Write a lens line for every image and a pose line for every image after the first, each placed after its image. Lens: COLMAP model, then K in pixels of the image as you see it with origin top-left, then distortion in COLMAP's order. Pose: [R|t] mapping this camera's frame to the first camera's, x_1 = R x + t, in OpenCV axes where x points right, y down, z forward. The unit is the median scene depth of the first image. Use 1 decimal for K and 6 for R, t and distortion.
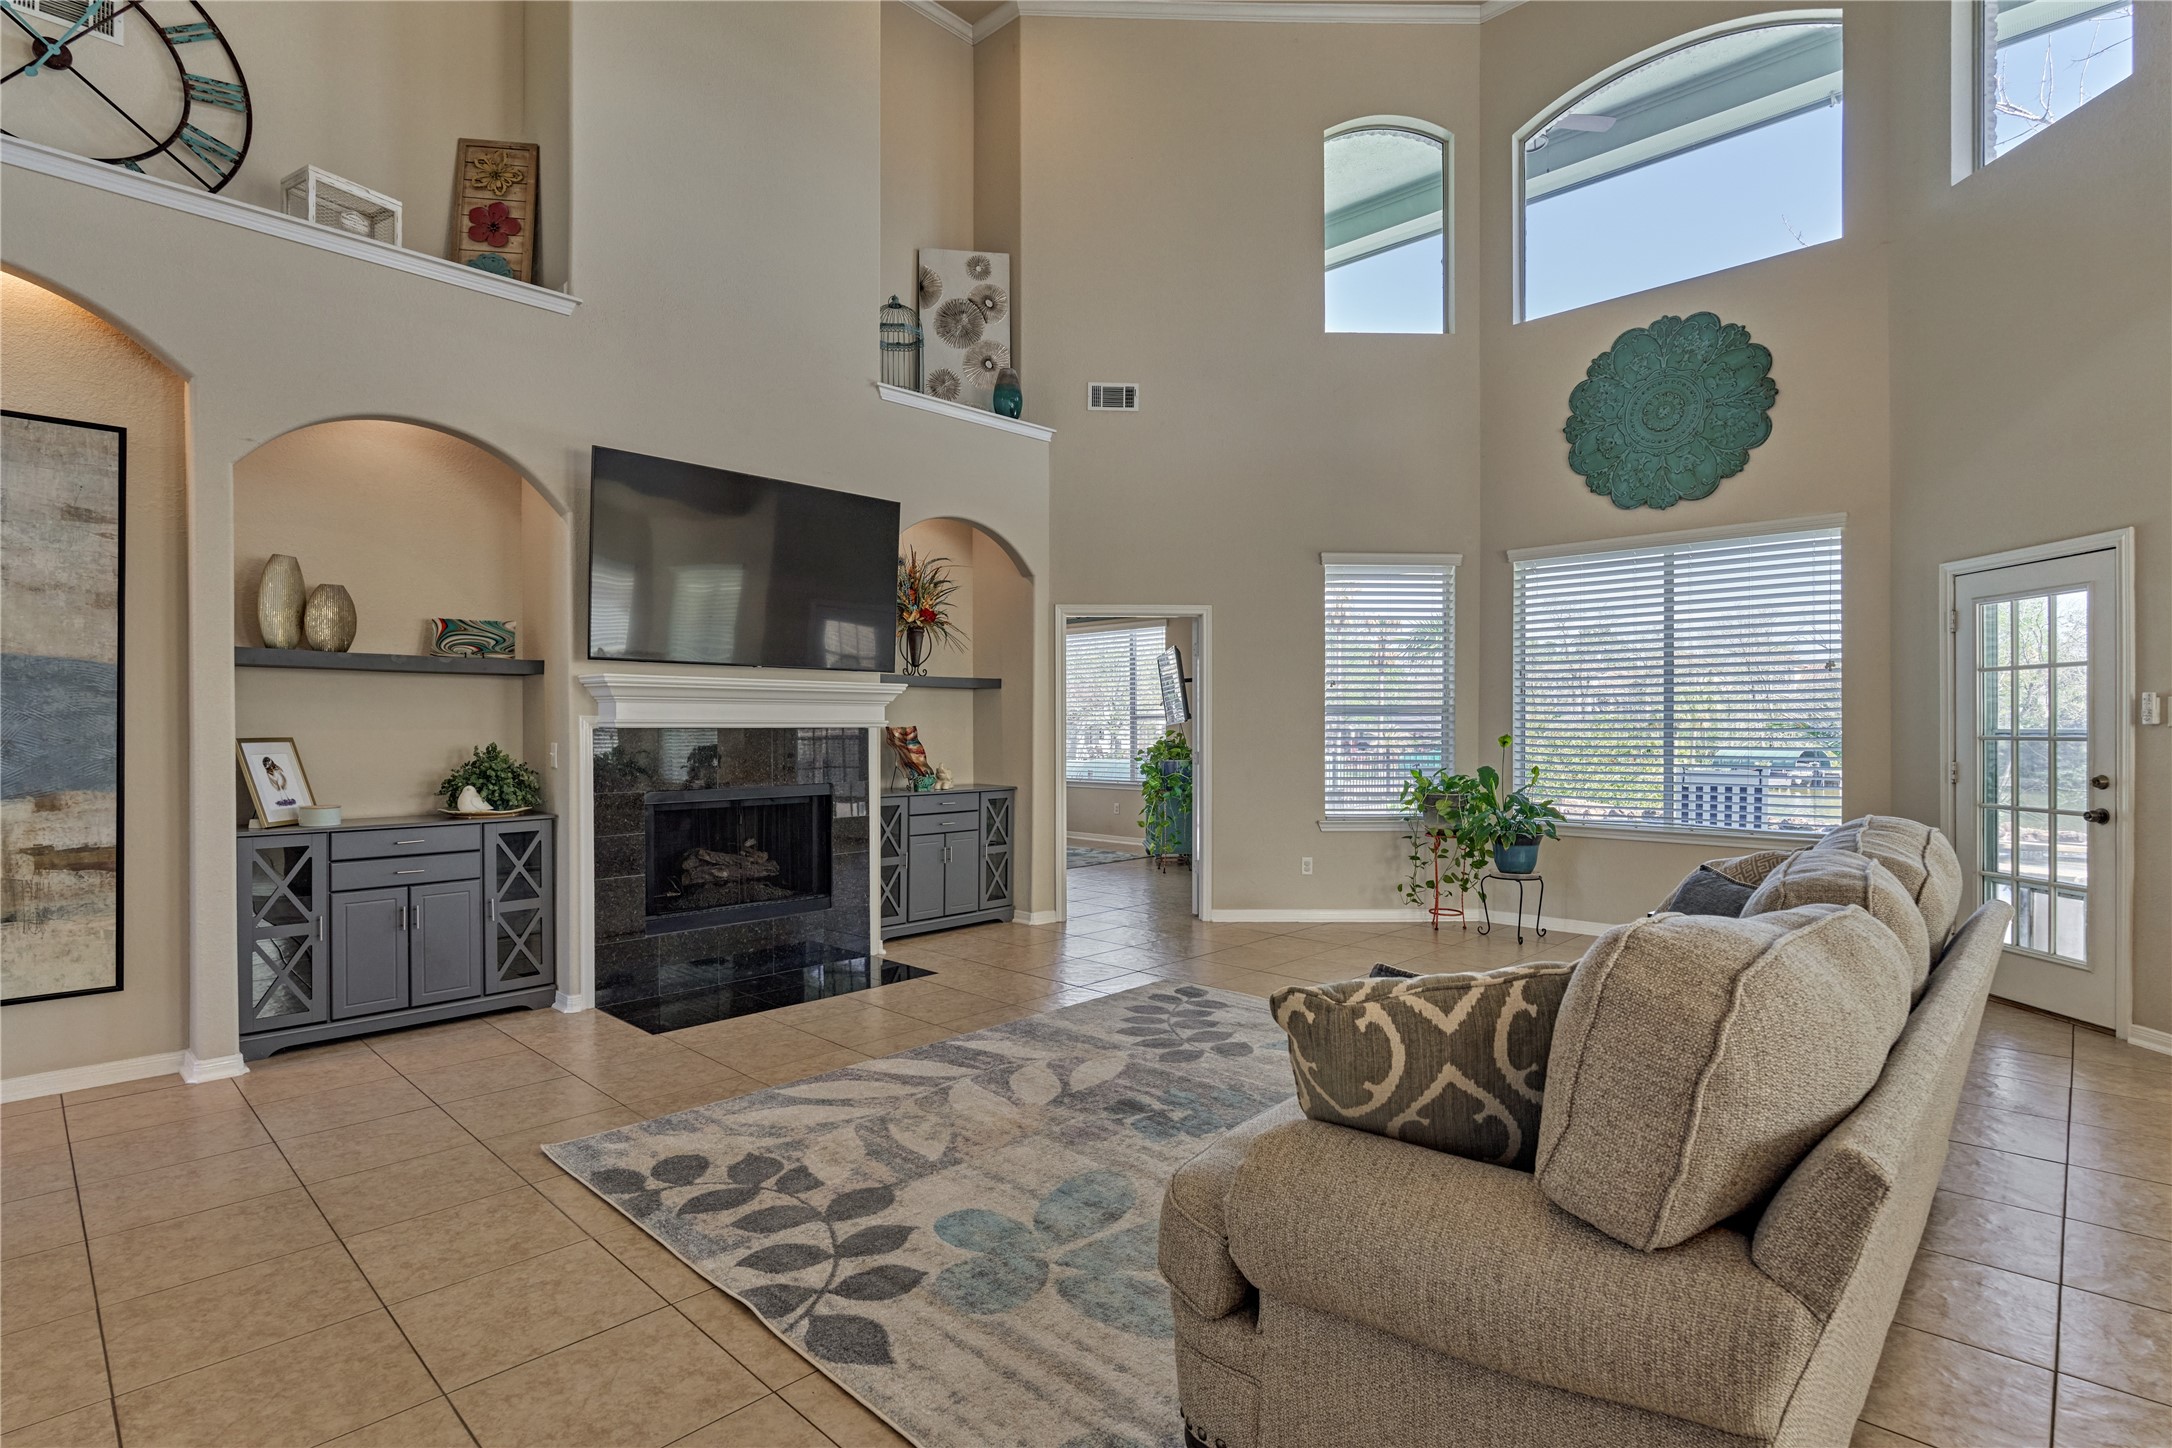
lens RADIAL K [[1049.6, 0, 1080.7], [0, 1049.6, 726.6], [0, 0, 1]] dist [-0.001628, -0.000162]
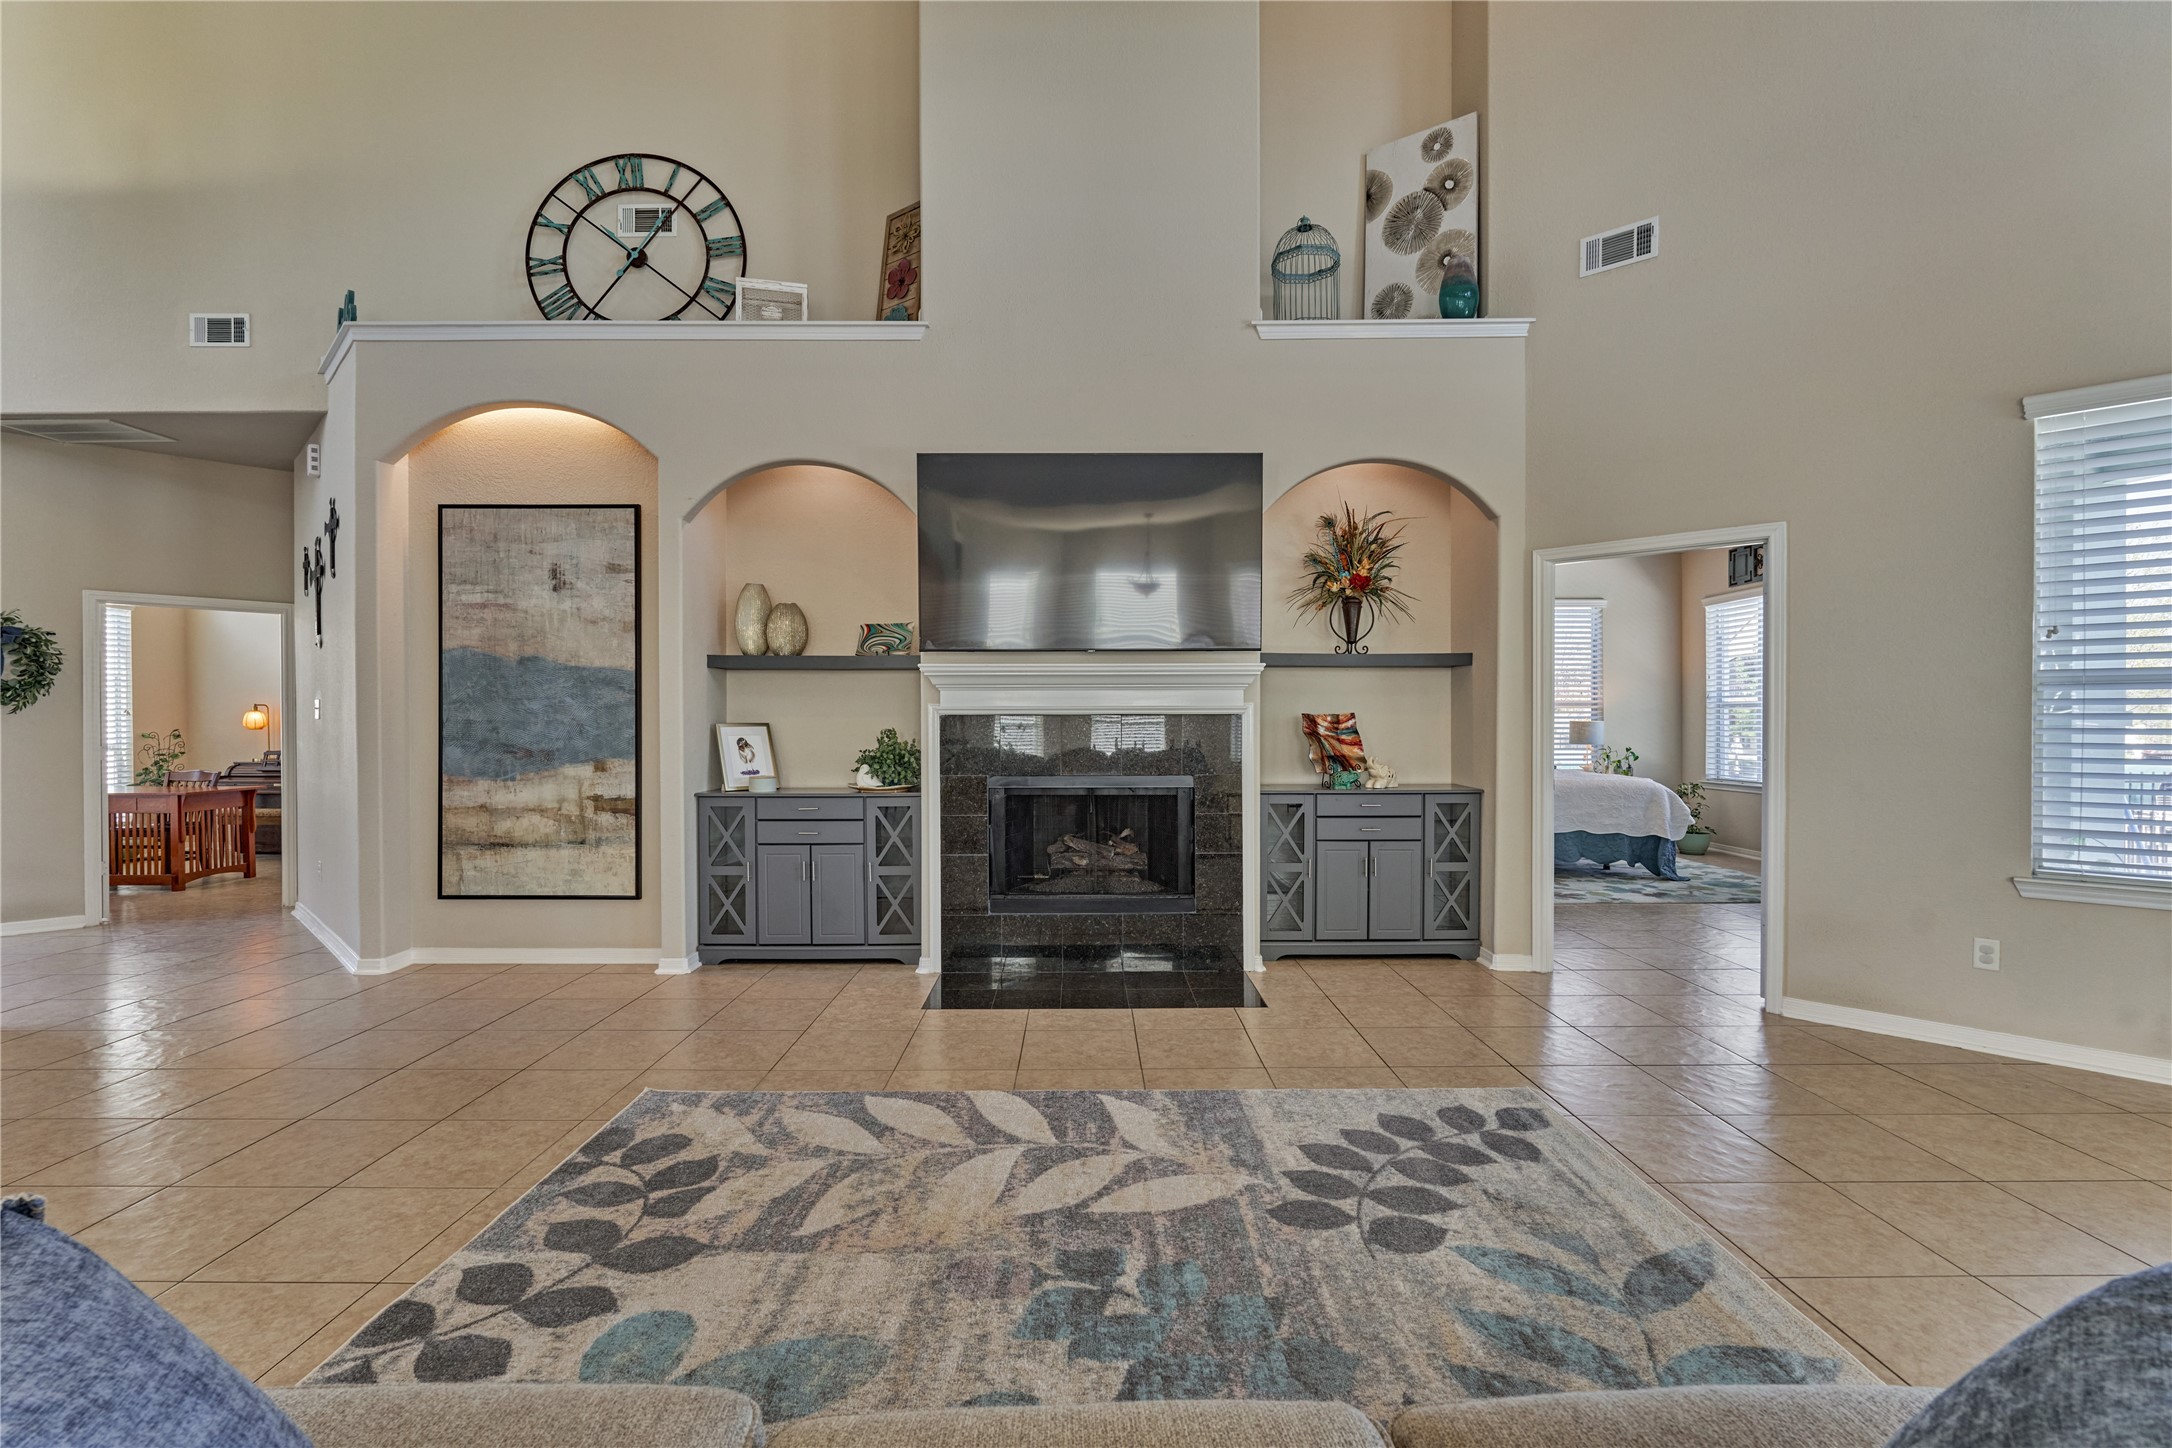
lens RADIAL K [[969.7, 0, 1087.3], [0, 969.7, 727.7], [0, 0, 1]] dist [-0.004609, -0.000047]
pose [[0.698810, 0.004444, -0.715294, 0.393266], [0.001772, 0.999967, 0.007943, 0.007355], [0.715305, -0.006818, 0.698779, 0.448272]]
